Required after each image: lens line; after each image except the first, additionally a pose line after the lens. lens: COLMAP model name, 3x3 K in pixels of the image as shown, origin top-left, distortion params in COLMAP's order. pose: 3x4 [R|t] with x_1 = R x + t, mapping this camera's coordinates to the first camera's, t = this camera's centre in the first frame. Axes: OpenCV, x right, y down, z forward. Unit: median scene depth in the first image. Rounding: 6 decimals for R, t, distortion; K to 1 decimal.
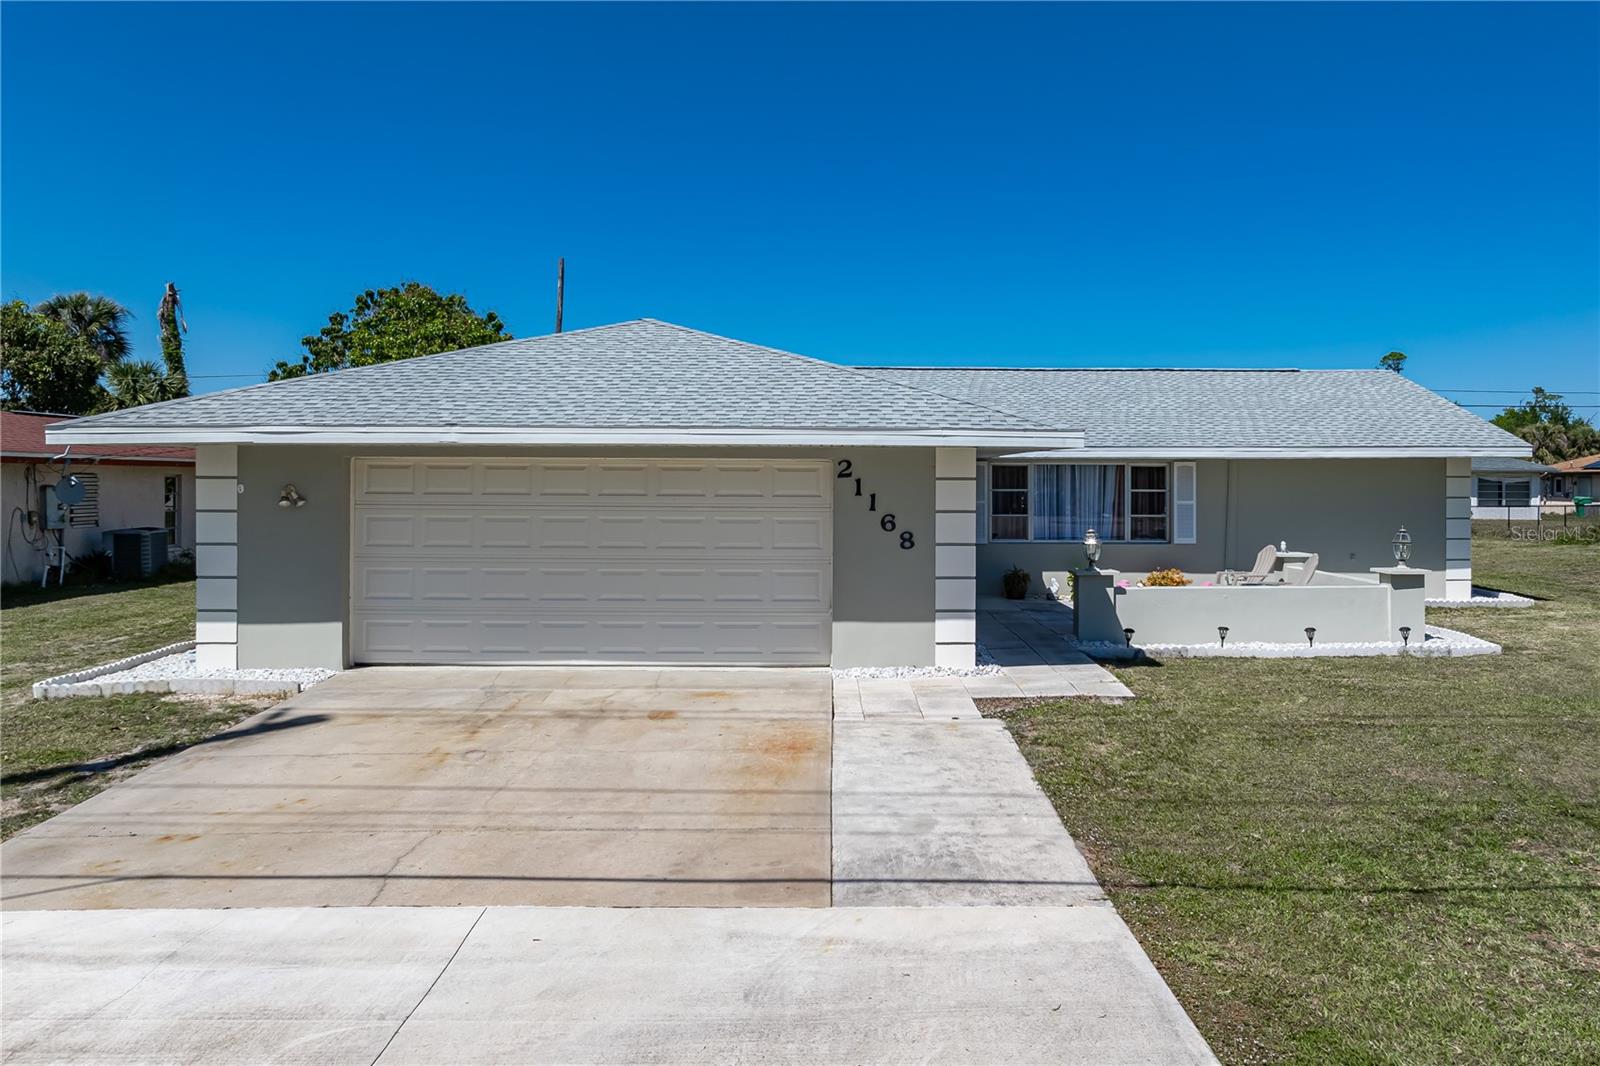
lens RADIAL K [[1151.9, 0, 798.4], [0, 1151.9, 480.7], [0, 0, 1]] dist [-0.005911, 0.000891]
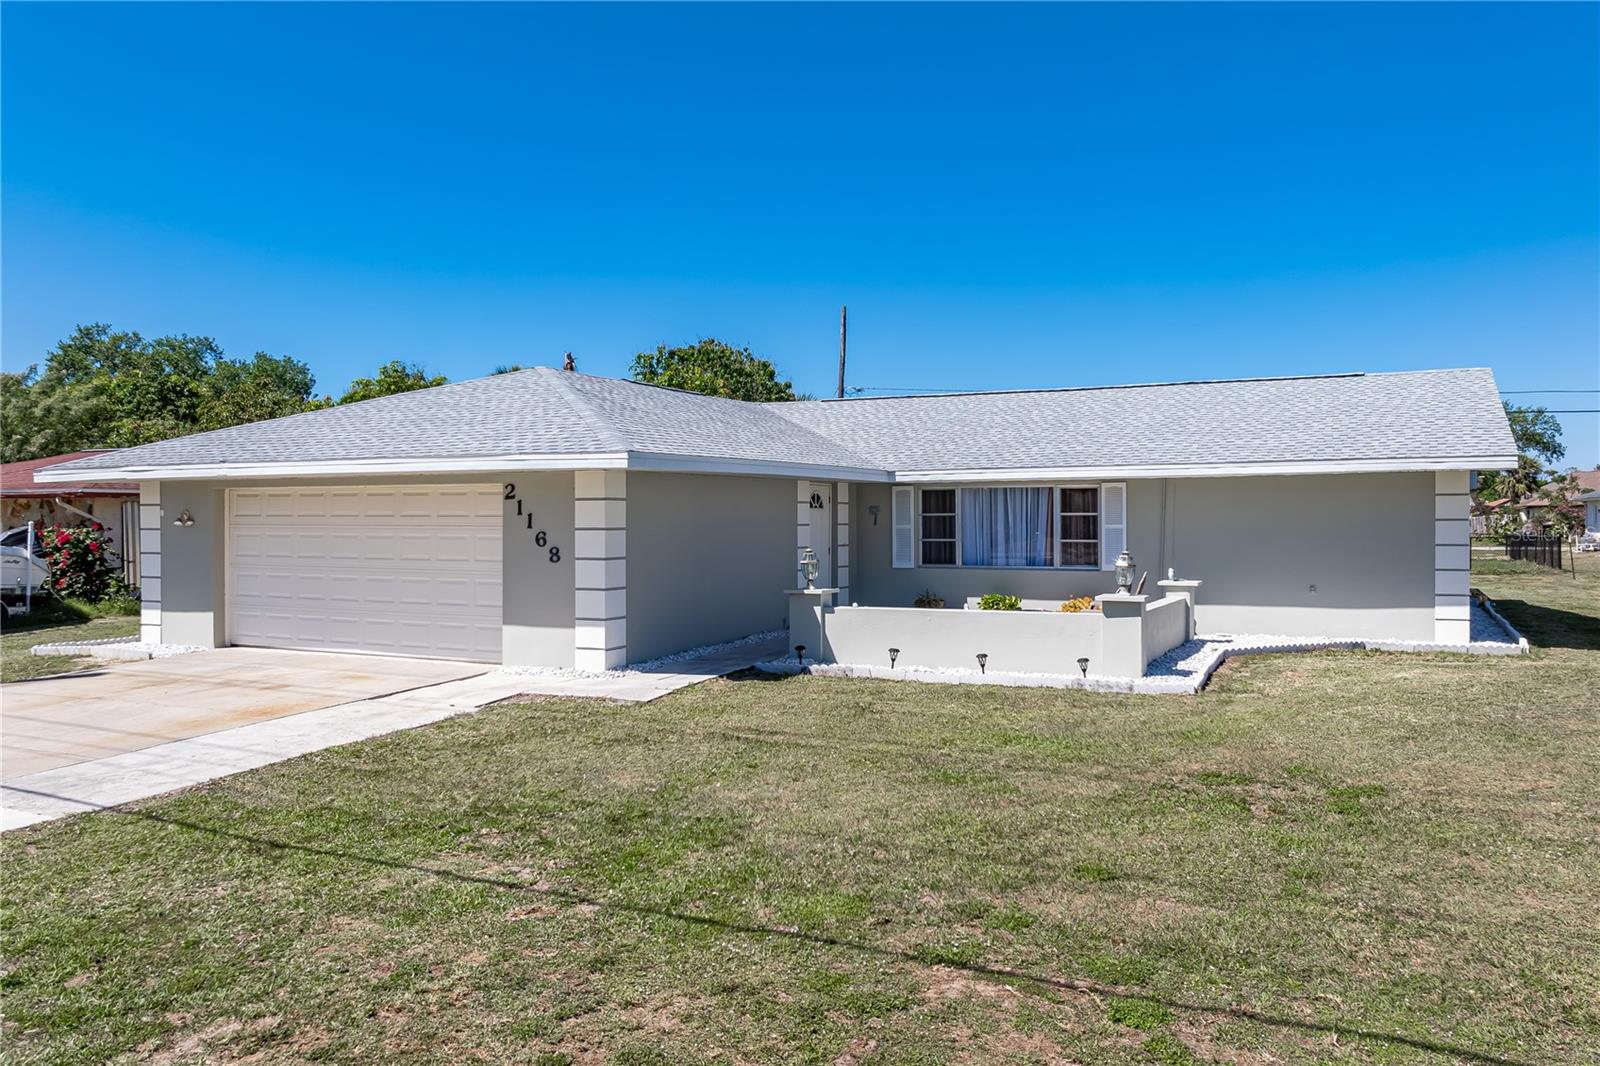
lens RADIAL K [[1128.2, 0, 800.0], [0, 1128.2, 533.0], [0, 0, 1]] dist [-0.007117, -0.001487]
pose [[0.905326, 0.000858, -0.424717, 0.764185], [0.004973, 0.999908, 0.012619, 0.017845], [0.424689, -0.013537, 0.905238, 0.109054]]
